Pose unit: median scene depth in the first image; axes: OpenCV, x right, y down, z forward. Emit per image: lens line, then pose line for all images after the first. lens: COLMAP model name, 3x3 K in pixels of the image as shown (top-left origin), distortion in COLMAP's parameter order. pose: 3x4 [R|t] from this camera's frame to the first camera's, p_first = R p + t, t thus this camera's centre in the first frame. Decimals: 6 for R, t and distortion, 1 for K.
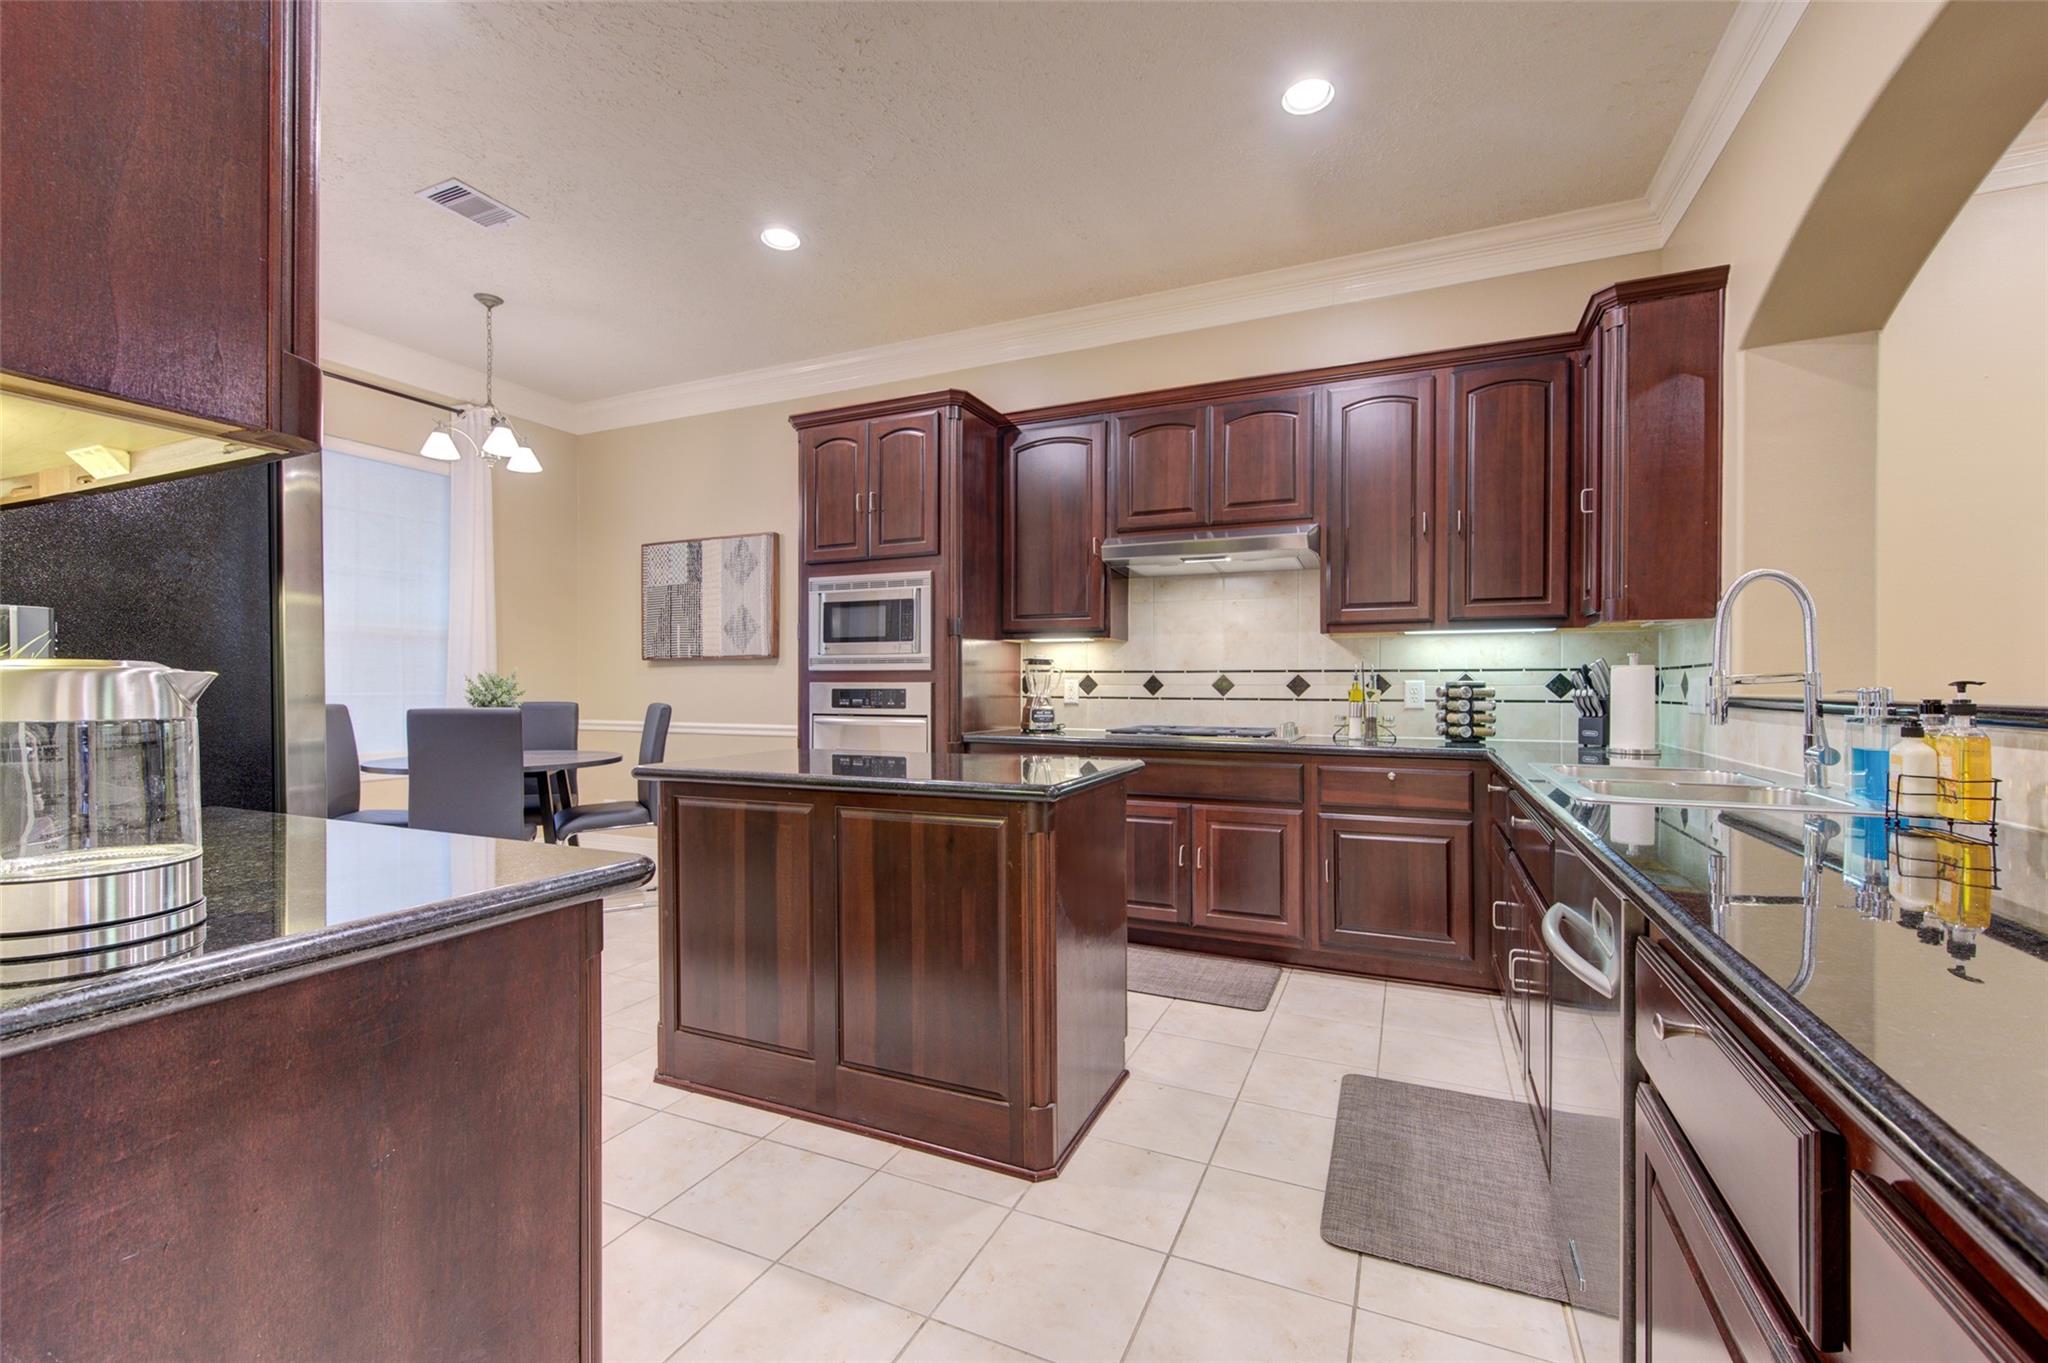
lens RADIAL K [[821.5, 0, 1050.0], [0, 821.5, 695.5], [0, 0, 1]] dist [0.000126, -0.000232]
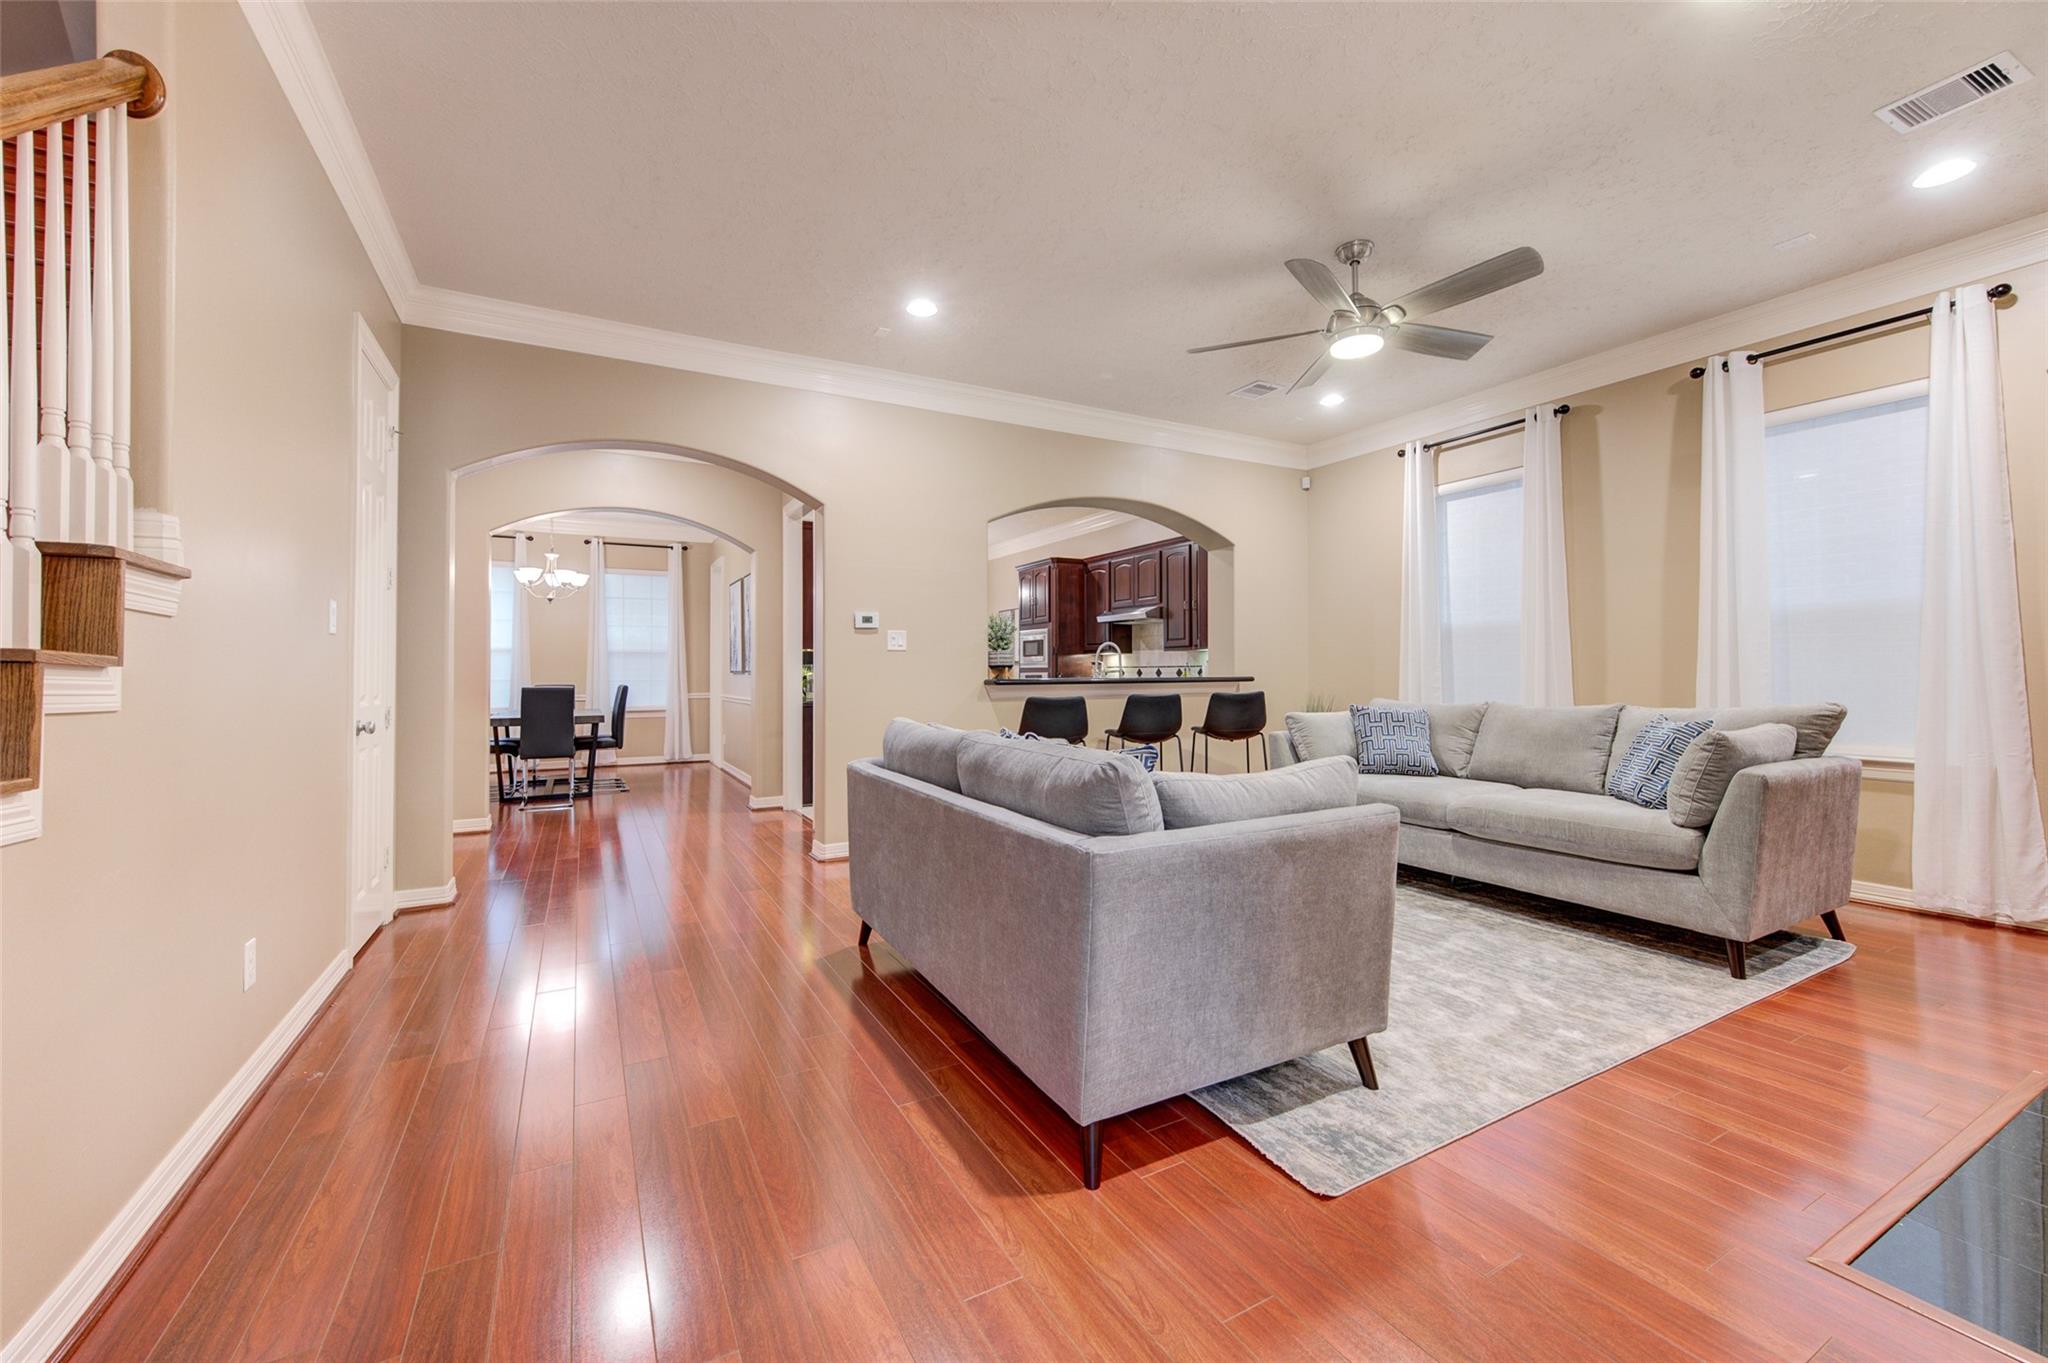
lens RADIAL K [[810.4, 0, 1028.6], [0, 810.4, 662.8], [0, 0, 1]] dist [-0.001415, -0.000157]
pose [[0.788689, -0.010724, -0.614699, 1.332669], [-0.004450, 0.999722, -0.023151, 0.012672], [0.614777, 0.020995, 0.788422, -0.996252]]
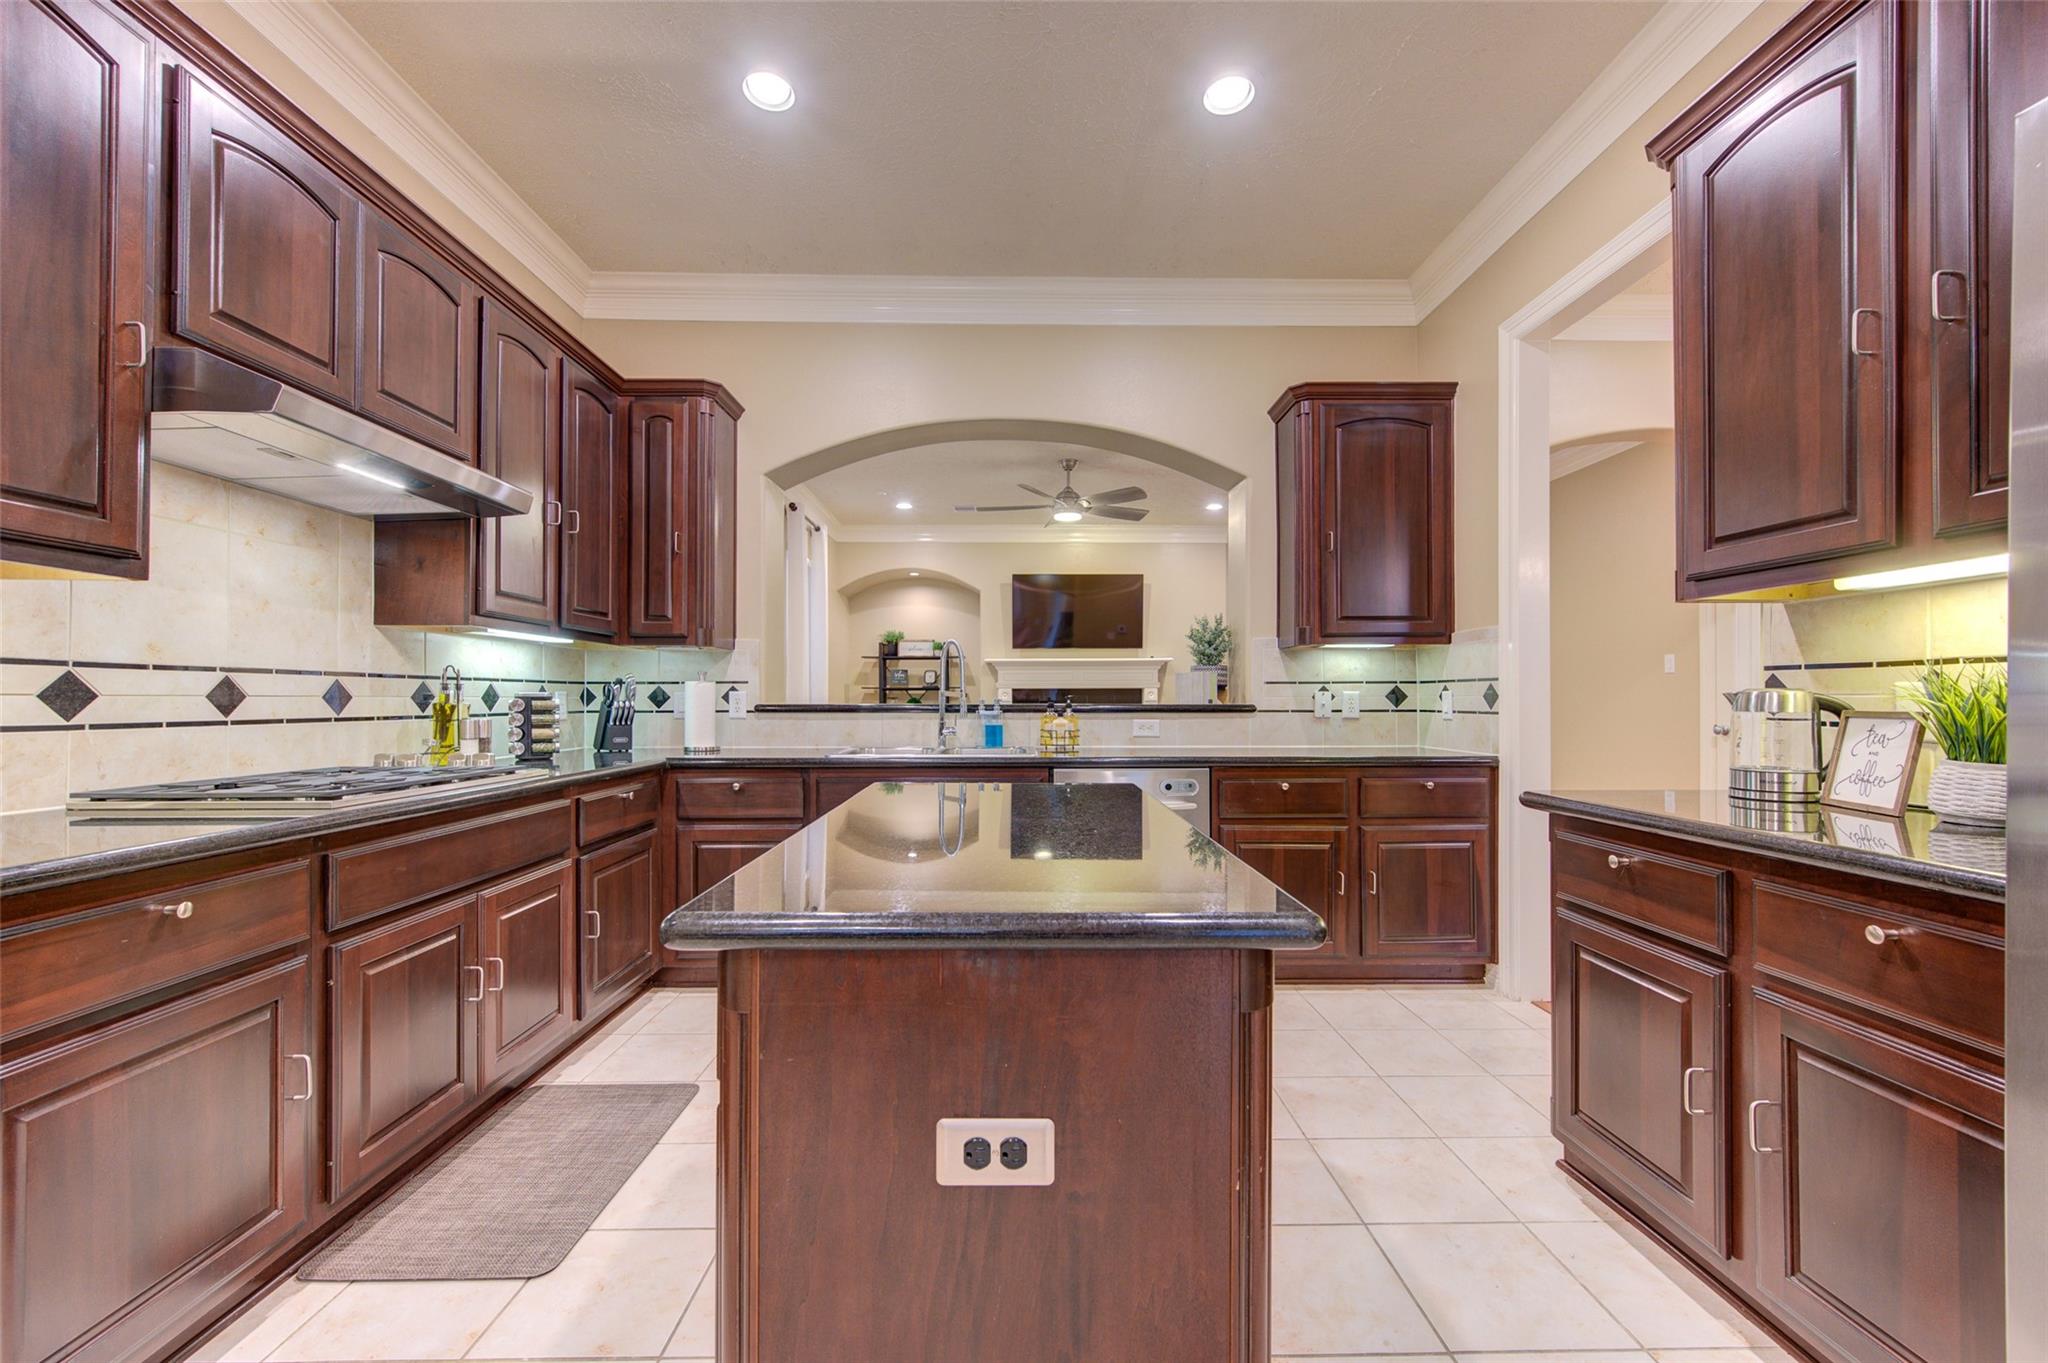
lens RADIAL K [[813.9, 0, 1029.7], [0, 813.9, 695.3], [0, 0, 1]] dist [0.000137, -0.000165]
pose [[-0.413142, 0.002324, 0.910664, -0.471776], [0.008464, 0.999963, 0.001288, -0.009568], [-0.910627, 0.008240, -0.413146, 0.763267]]
